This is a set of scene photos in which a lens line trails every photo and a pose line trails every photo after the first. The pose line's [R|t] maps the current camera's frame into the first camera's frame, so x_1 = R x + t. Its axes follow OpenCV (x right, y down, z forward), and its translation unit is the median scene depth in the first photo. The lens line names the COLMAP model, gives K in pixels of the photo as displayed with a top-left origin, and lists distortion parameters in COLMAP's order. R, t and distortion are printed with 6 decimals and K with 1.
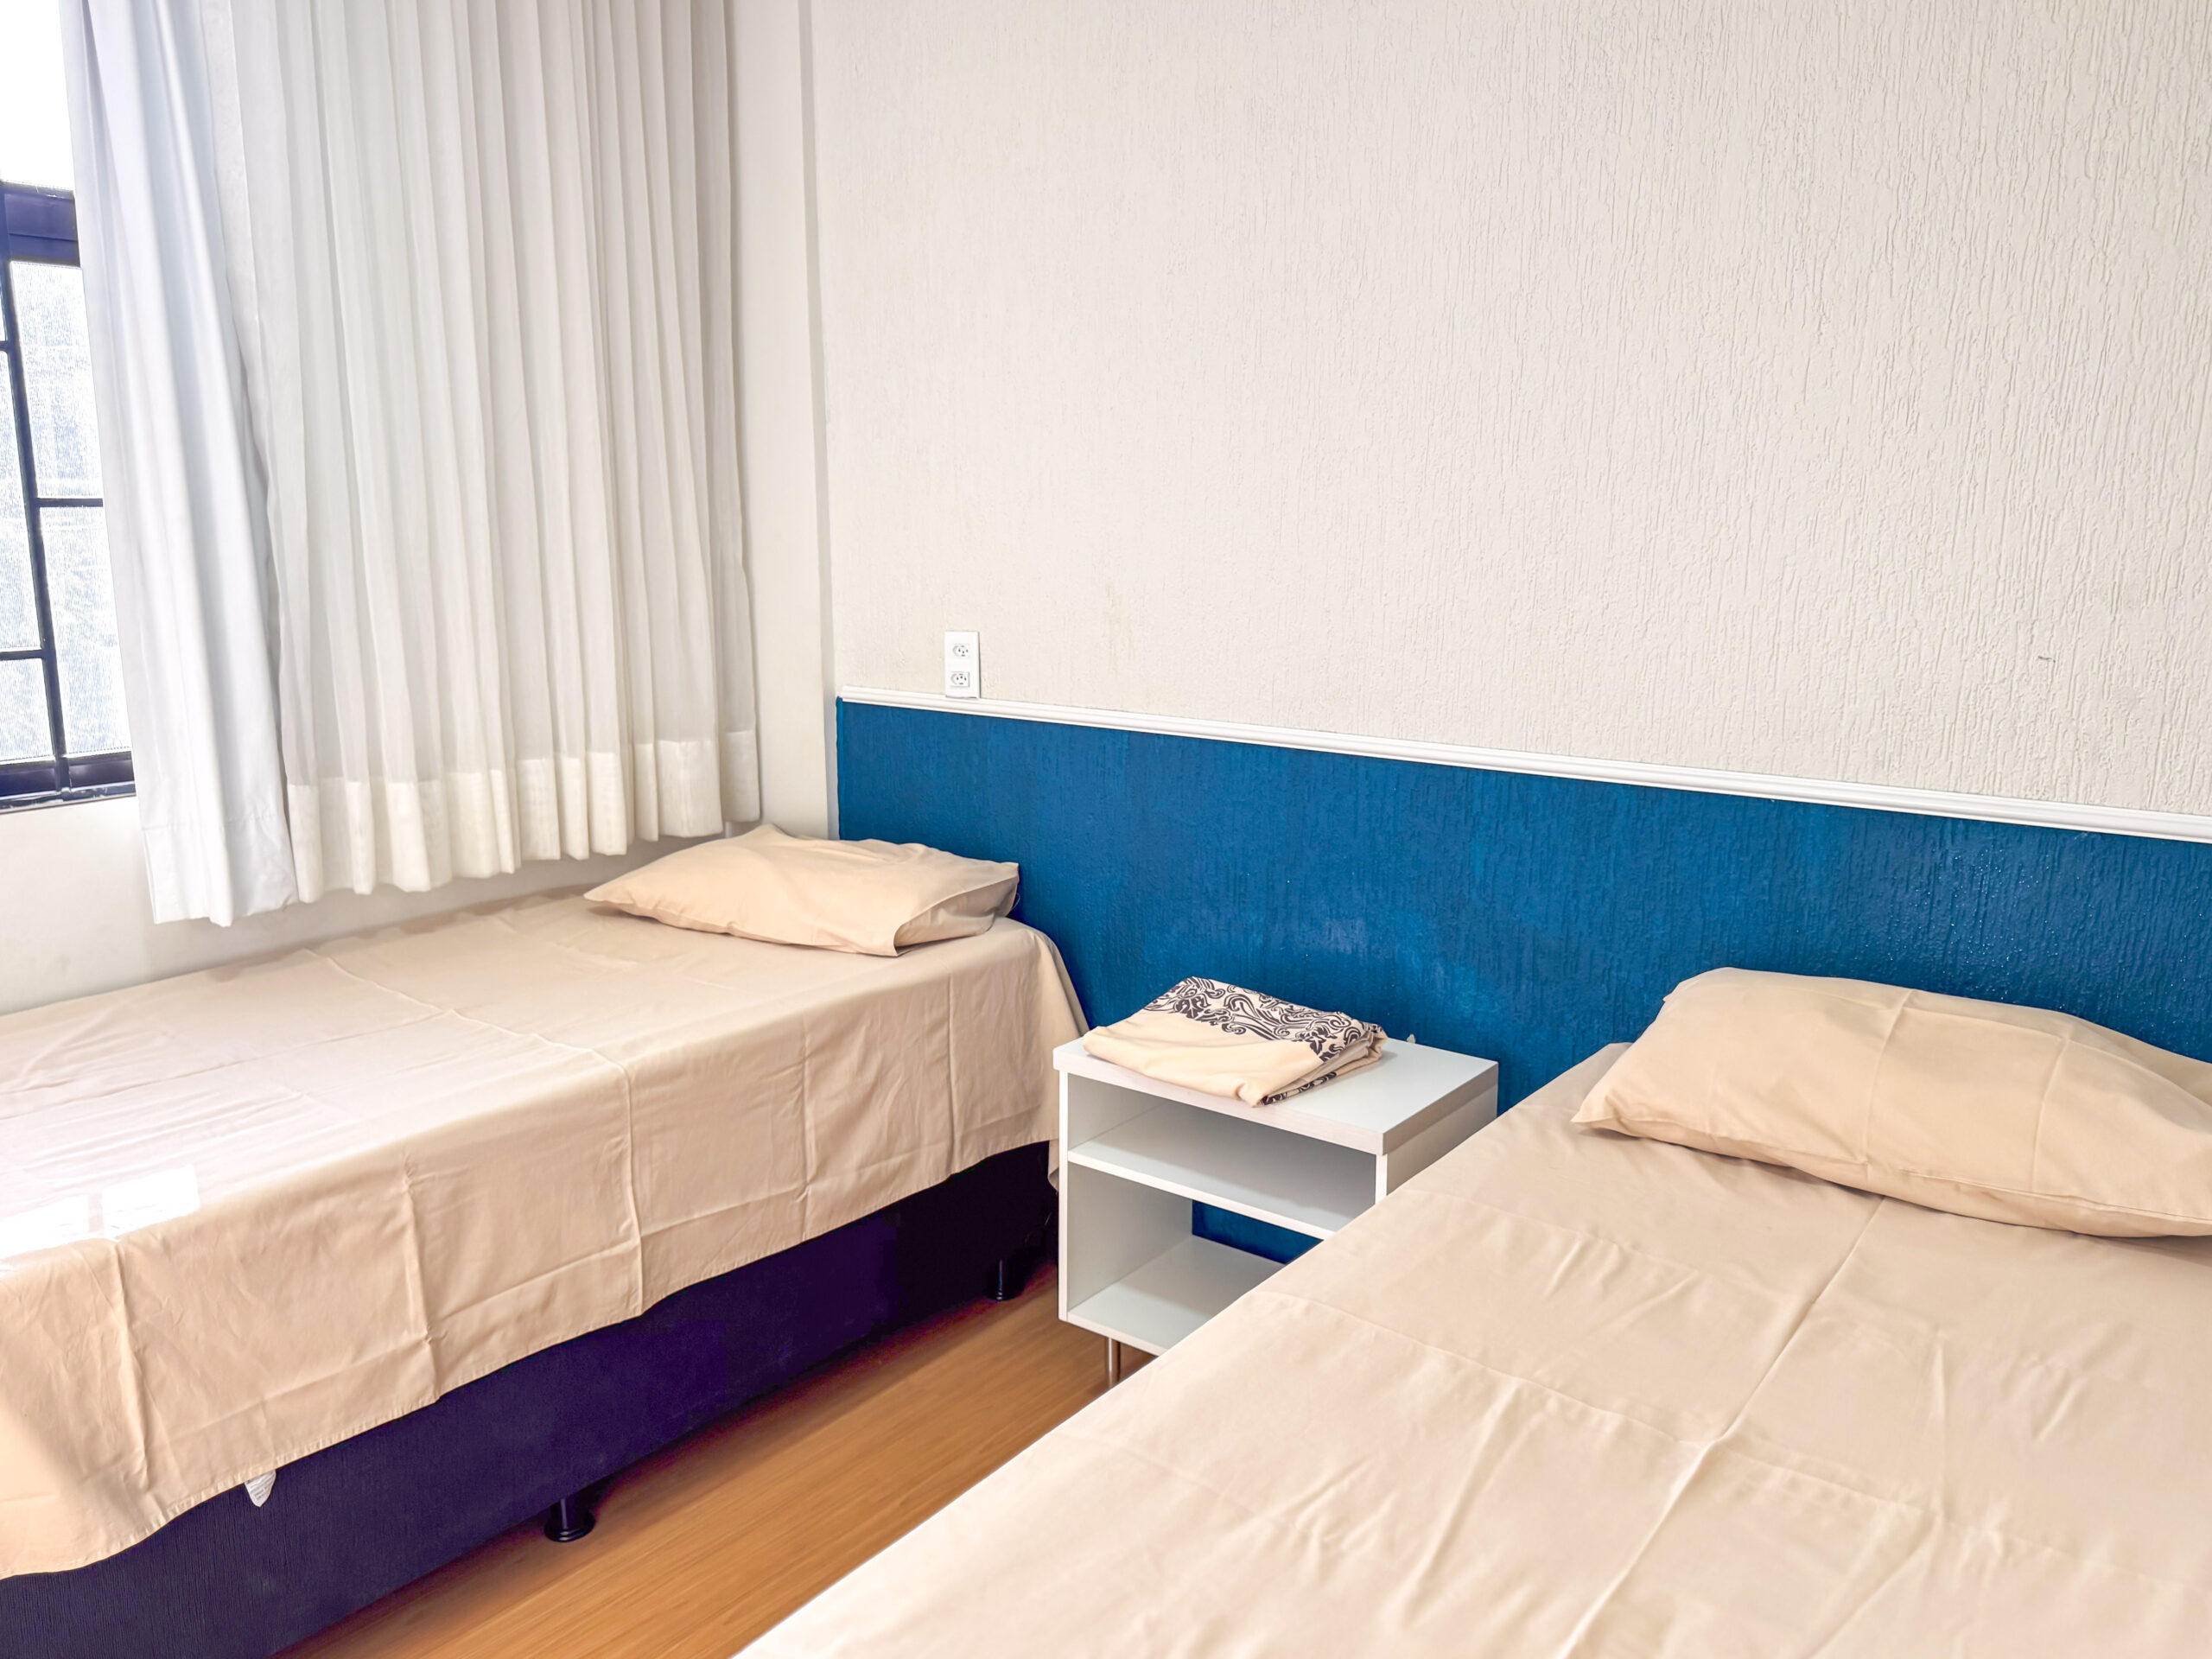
lens RADIAL K [[1702.9, 0, 1106.0], [0, 1702.9, 829.5], [0, 0, 1]] dist [0.070754, -0.075917]
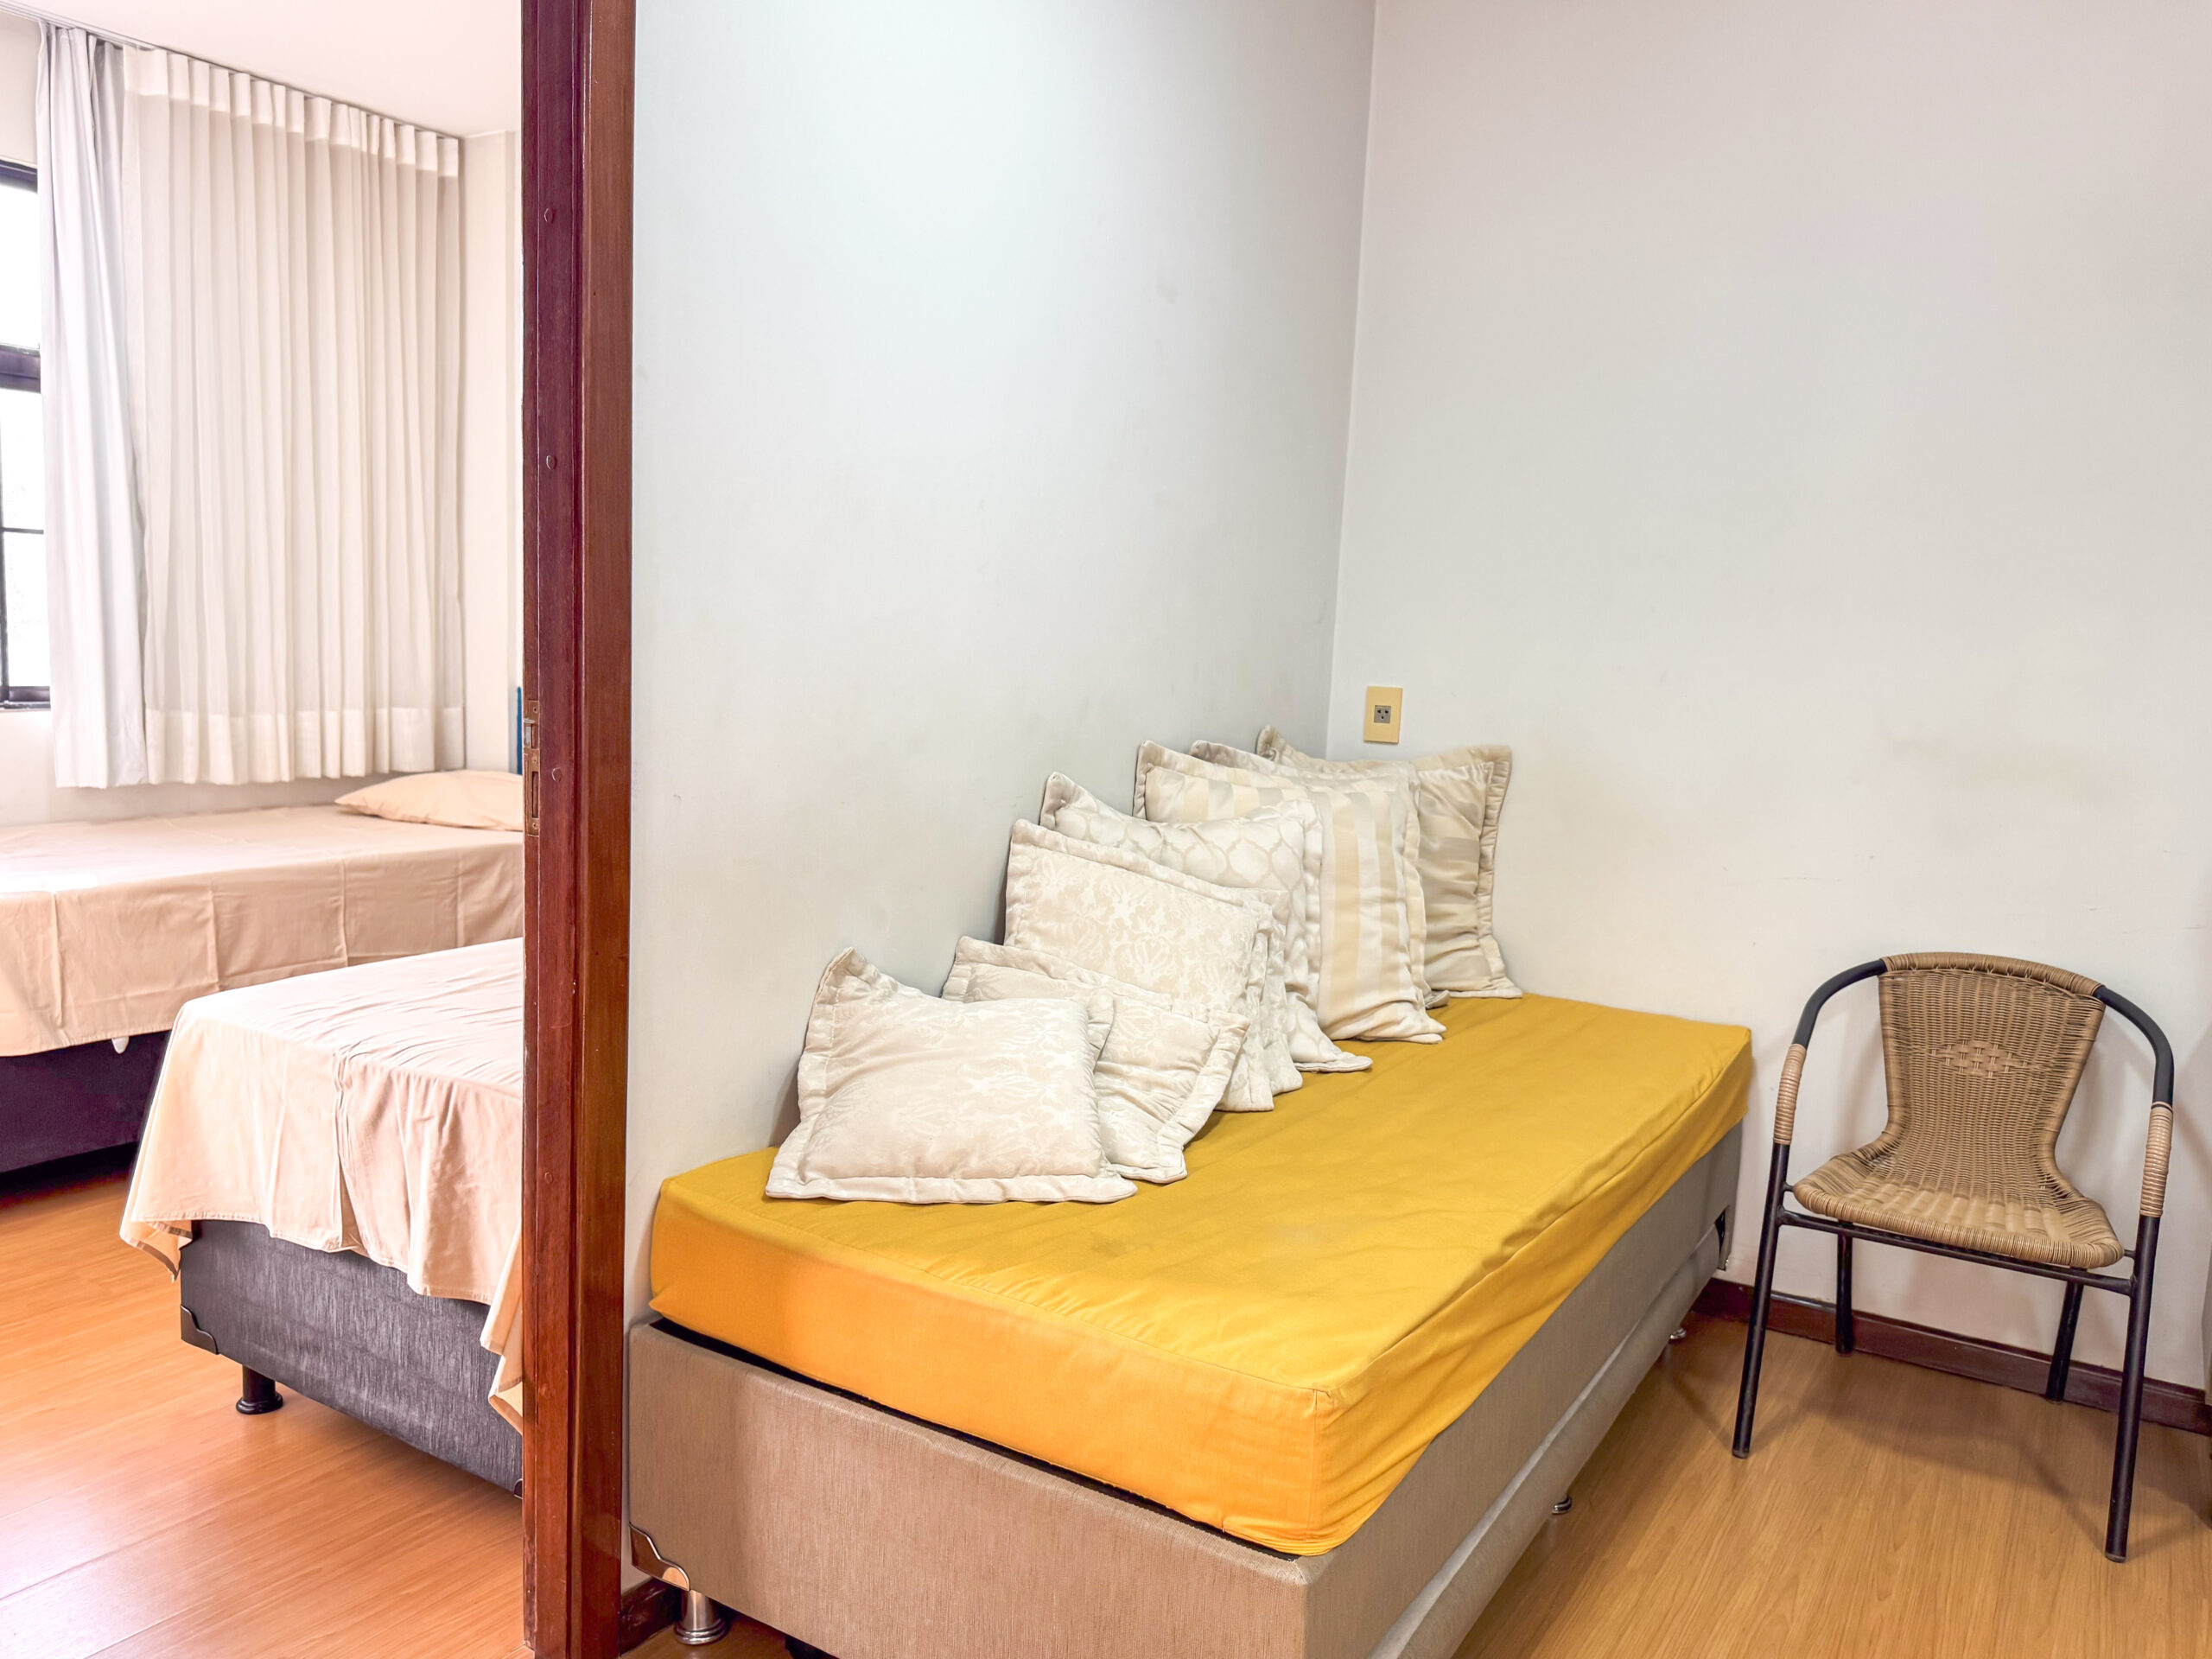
lens RADIAL K [[1661.2, 0, 1069.6], [0, 1661.2, 826.8], [0, 0, 1]] dist [0.019983, -0.008612]
pose [[0.995605, 0.031971, 0.088025, 0.271508], [-0.024835, 0.996404, -0.081004, 0.201421], [-0.090298, 0.078462, 0.992819, -0.670682]]
